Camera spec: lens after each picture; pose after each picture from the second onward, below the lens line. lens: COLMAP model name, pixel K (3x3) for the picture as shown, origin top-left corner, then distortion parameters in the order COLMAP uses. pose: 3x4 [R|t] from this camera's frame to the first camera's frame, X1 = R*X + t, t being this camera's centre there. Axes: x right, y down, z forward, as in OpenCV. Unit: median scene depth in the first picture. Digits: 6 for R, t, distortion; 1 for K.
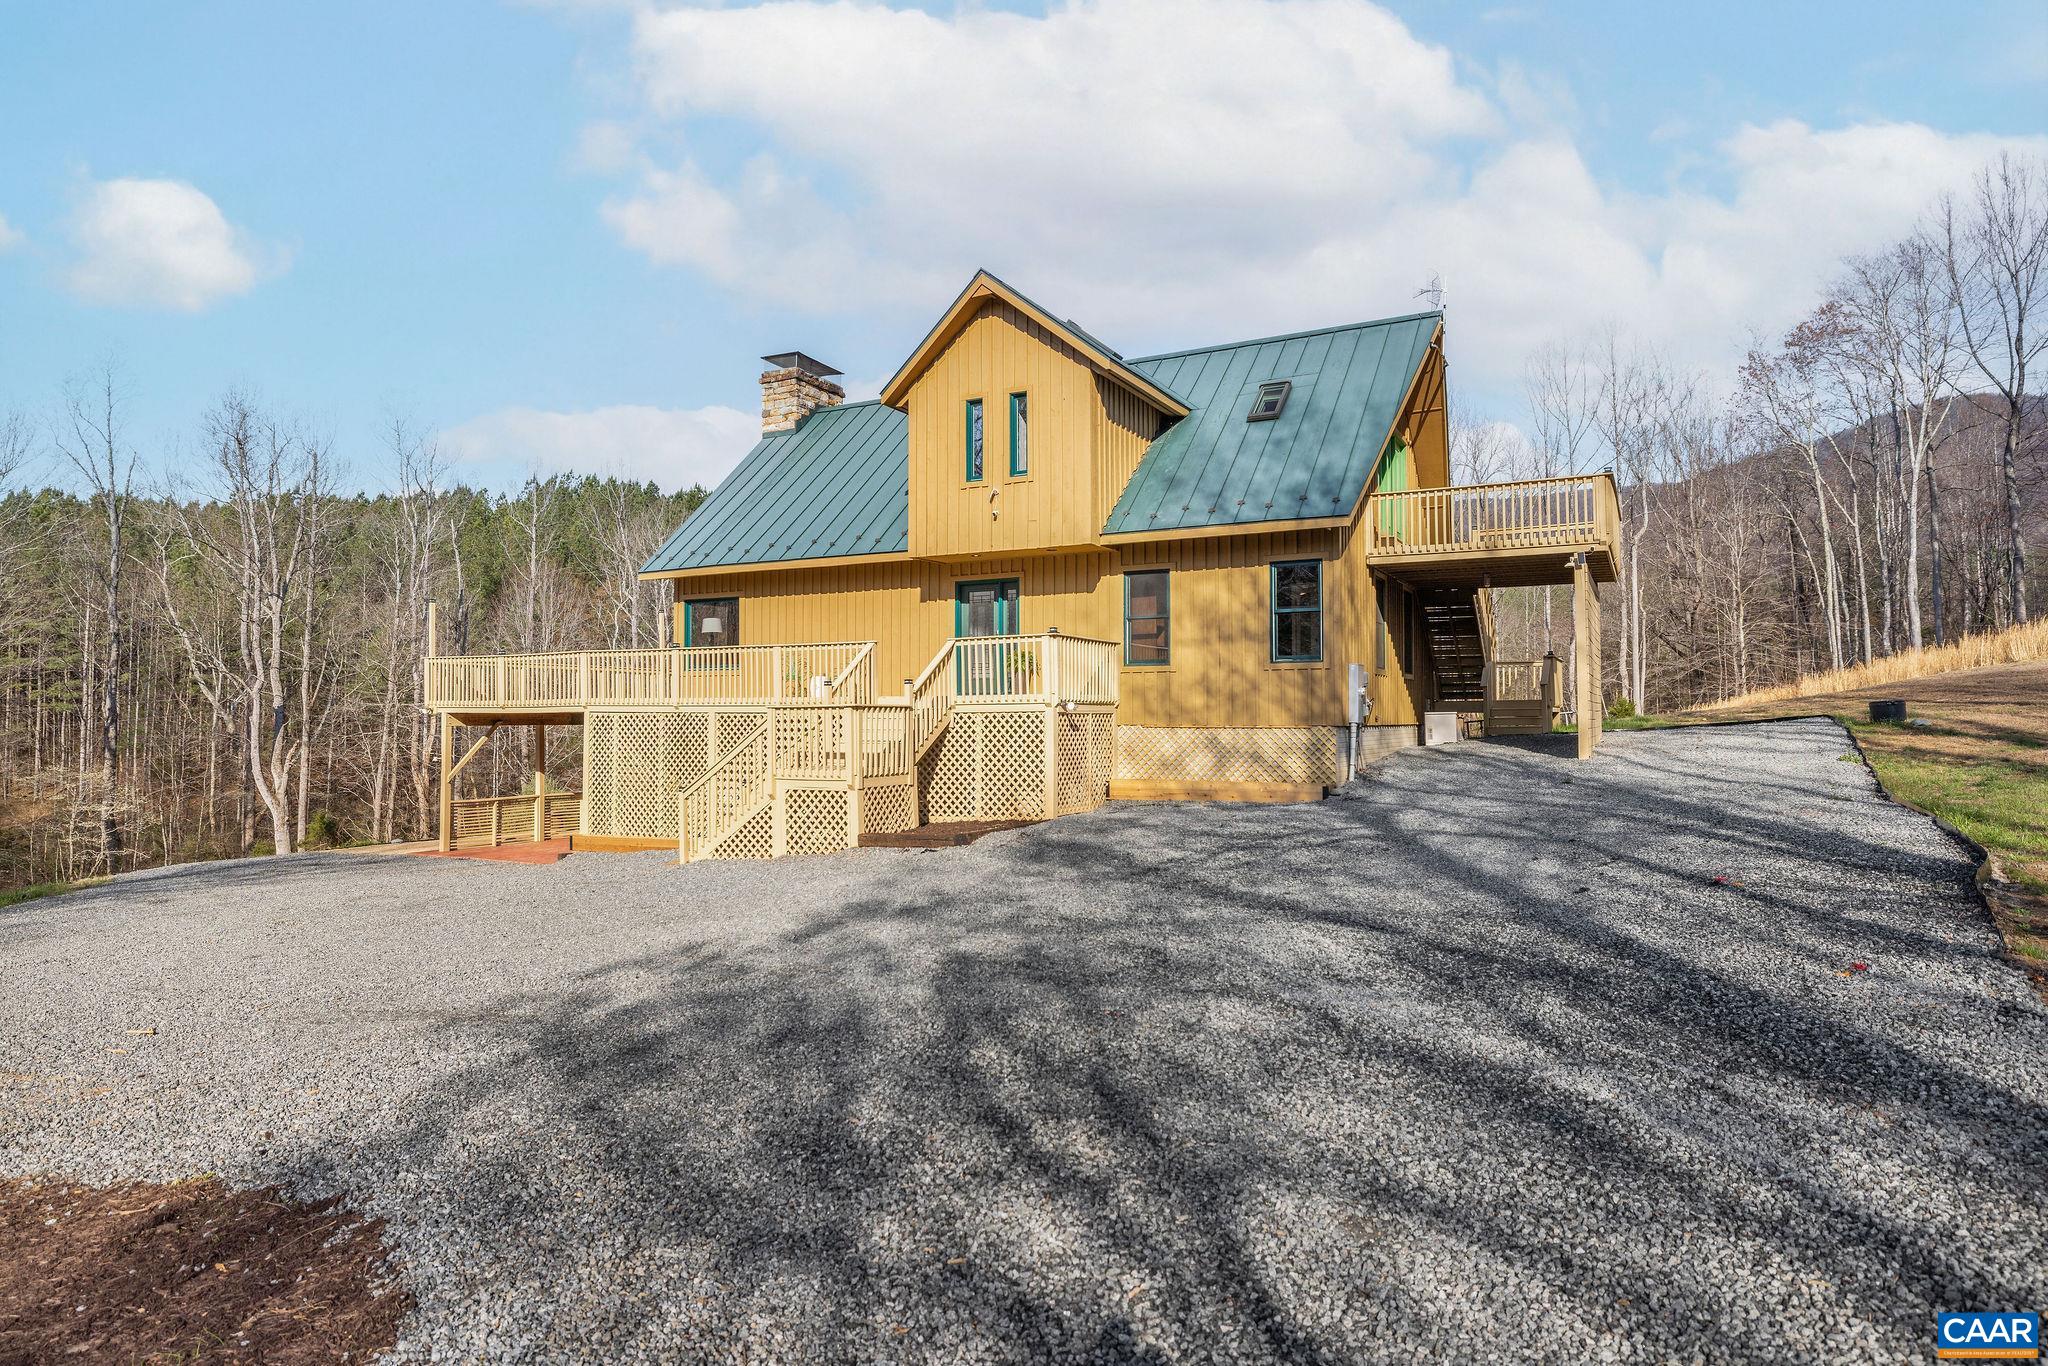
lens RADIAL K [[1210.5, 0, 1024.3], [0, 1210.5, 677.2], [0, 0, 1]] dist [0.002142, 0.000471]
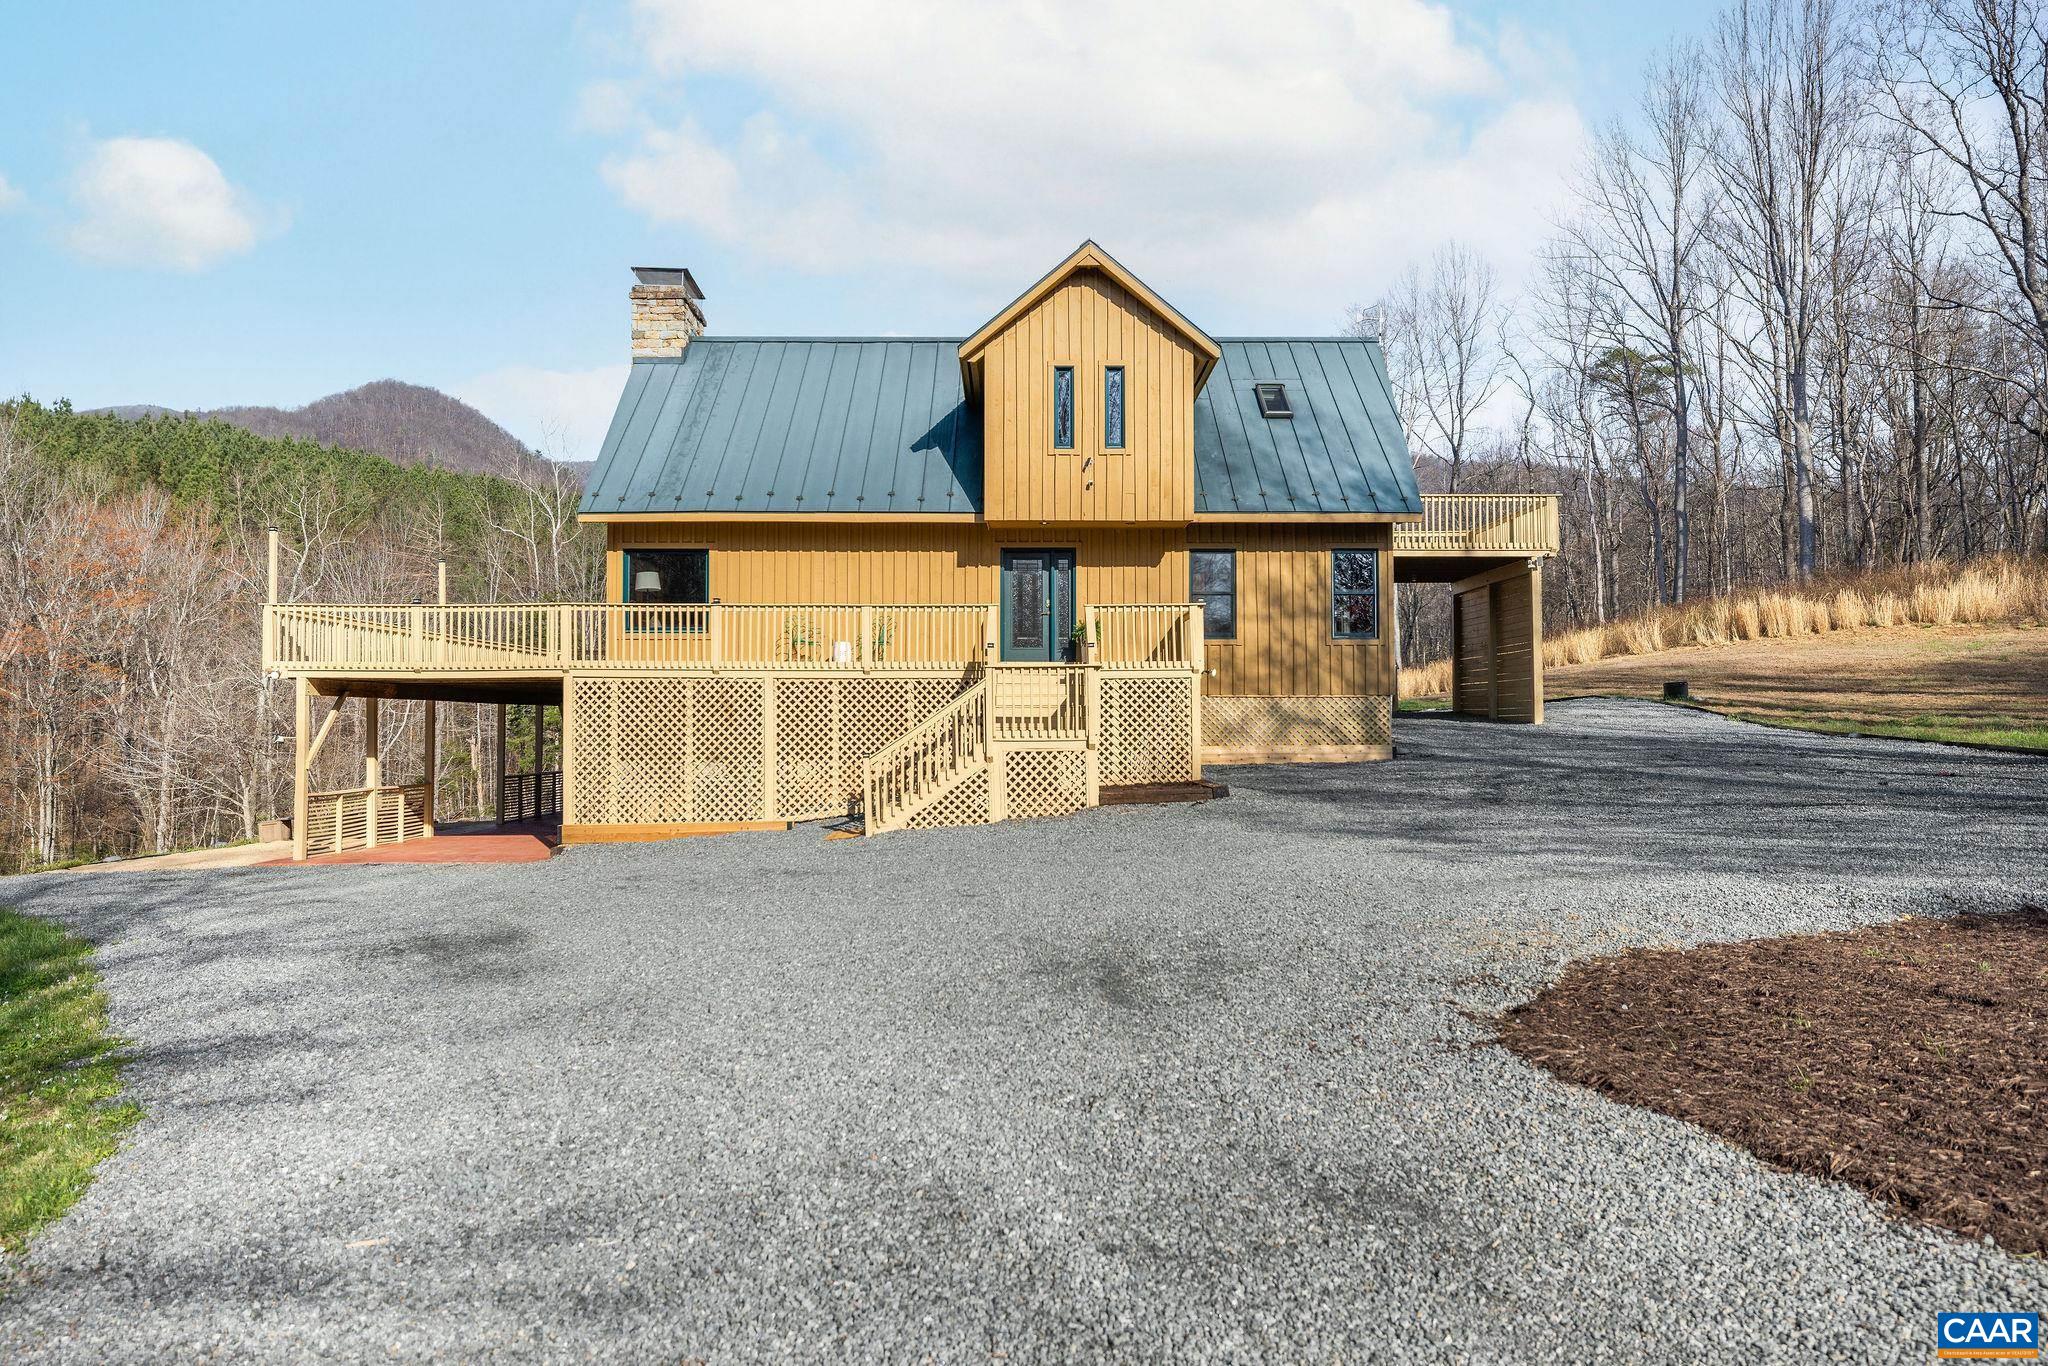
lens RADIAL K [[1383.6, 0, 1023.2], [0, 1383.6, 687.7], [0, 0, 1]] dist [0.006647, -0.000305]
pose [[0.870112, 0.009565, 0.492761, -0.631193], [-0.014853, 0.999866, 0.006818, 0.028159], [-0.492629, -0.013251, 0.870138, 0.019669]]
